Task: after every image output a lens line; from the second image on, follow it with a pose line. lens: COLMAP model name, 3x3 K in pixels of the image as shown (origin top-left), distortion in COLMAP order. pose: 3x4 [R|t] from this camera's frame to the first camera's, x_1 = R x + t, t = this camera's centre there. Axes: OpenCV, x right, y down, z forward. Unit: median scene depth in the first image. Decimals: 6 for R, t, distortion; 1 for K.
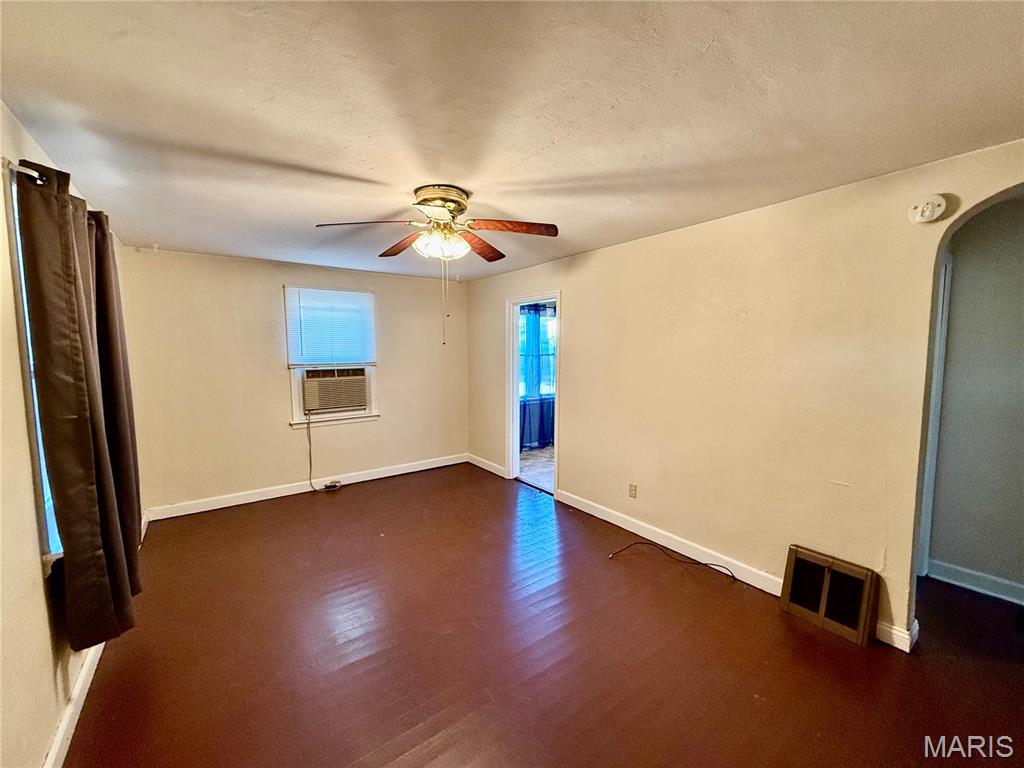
lens RADIAL K [[408.5, 0, 509.7], [0, 408.5, 384.7], [0, 0, 1]] dist [0.001601, 0.000235]
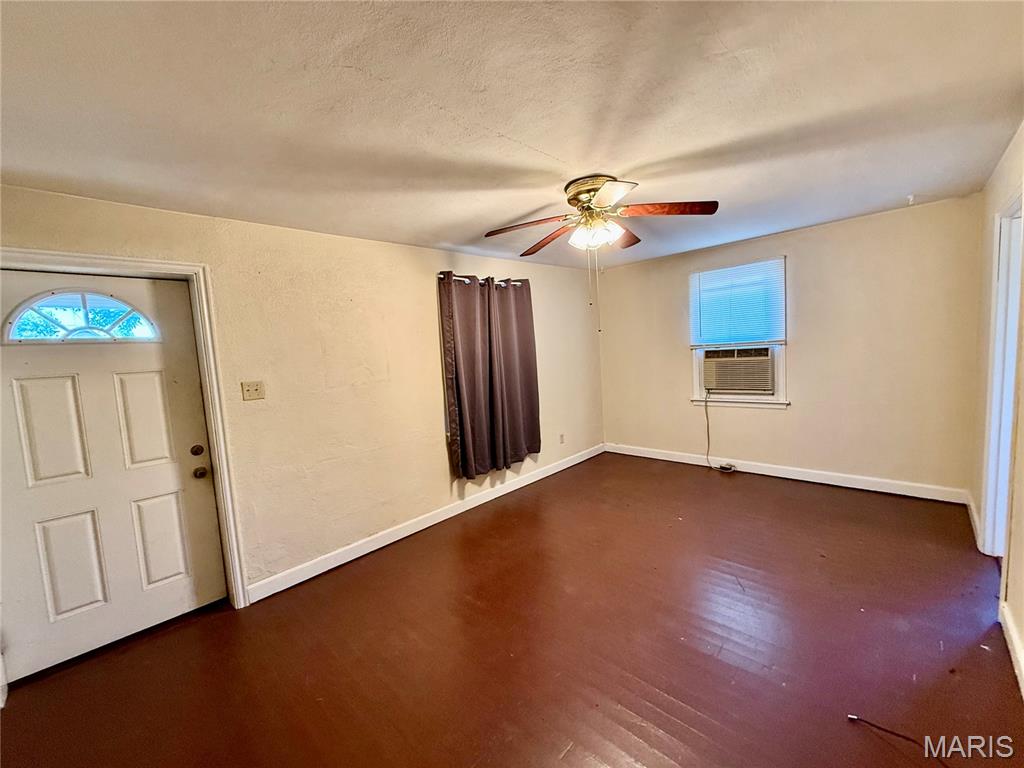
lens RADIAL K [[408.5, 0, 509.7], [0, 408.5, 384.7], [0, 0, 1]] dist [0.001601, 0.000235]
pose [[0.164927, 0.082833, -0.982821, 0.441432], [-0.016512, 0.996559, 0.081220, -0.024674], [0.986168, 0.002833, 0.165727, 0.327132]]
